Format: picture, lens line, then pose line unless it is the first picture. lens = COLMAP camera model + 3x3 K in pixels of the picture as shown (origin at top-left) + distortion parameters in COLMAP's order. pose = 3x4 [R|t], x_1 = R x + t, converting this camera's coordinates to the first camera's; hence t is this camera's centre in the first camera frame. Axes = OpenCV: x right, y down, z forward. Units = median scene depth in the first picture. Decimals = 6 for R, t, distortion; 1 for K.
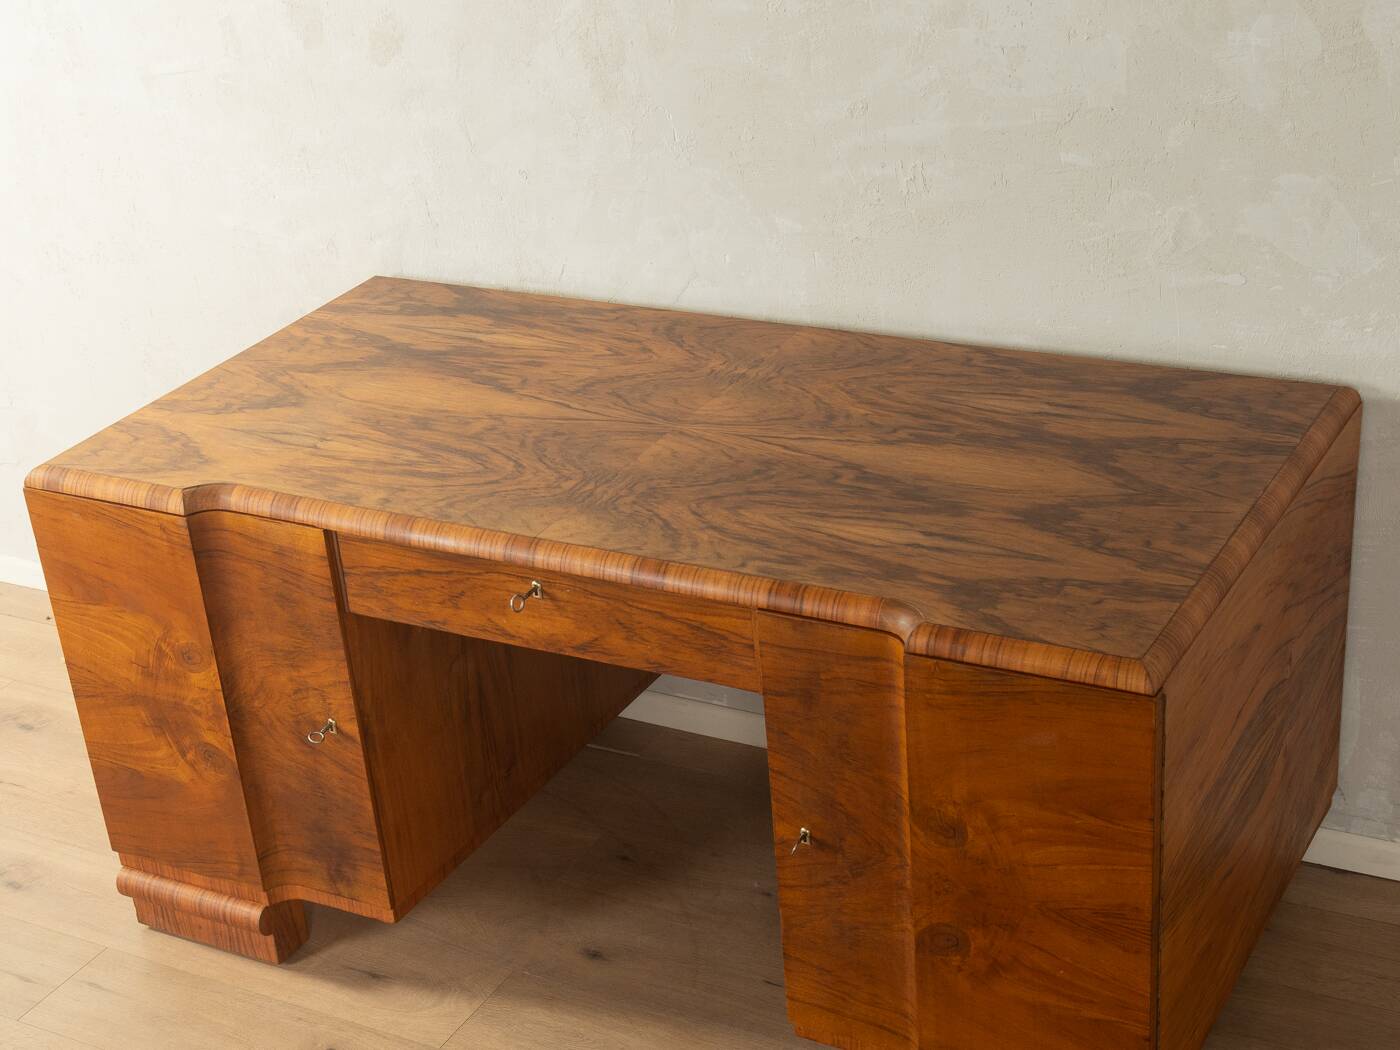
lens RADIAL K [[2246.8, 0, 703.2], [0, 2246.8, 691.1], [0, 0, 1]] dist [-0.006178, 0.102780]
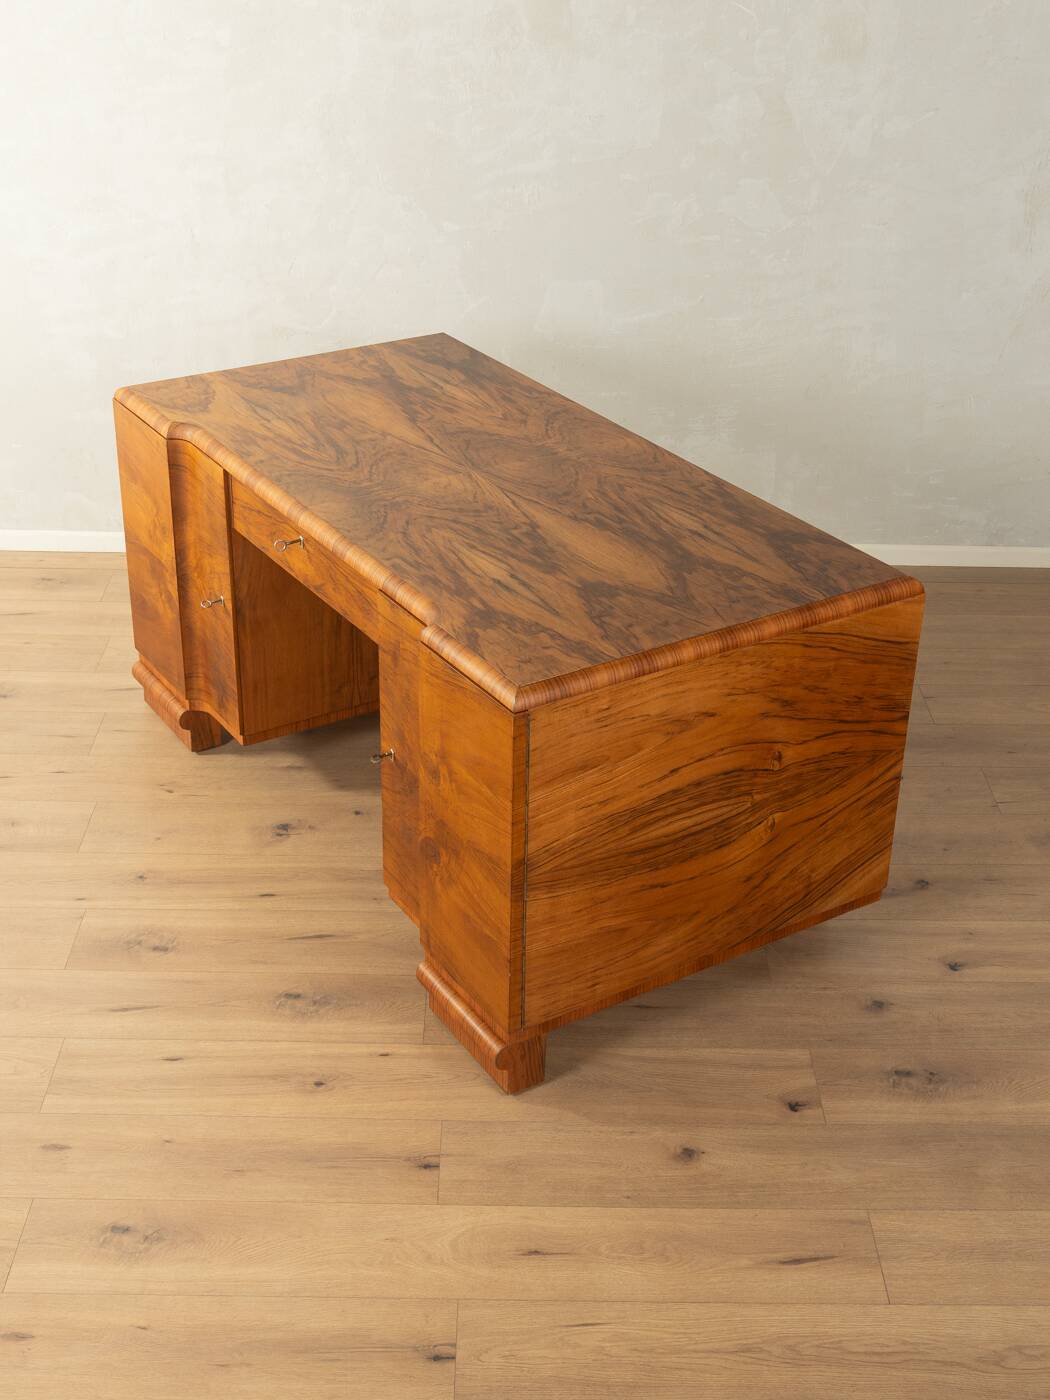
lens RADIAL K [[1829.3, 0, 525.0], [0, 1829.3, 700.0], [0, 0, 1]] dist [-0.011436, 0.007244]
pose [[0.871887, 0.314942, -0.374999, 0.506571], [-0.316352, 0.946767, 0.059610, -0.060713], [0.373811, 0.066658, 0.925107, -0.052817]]
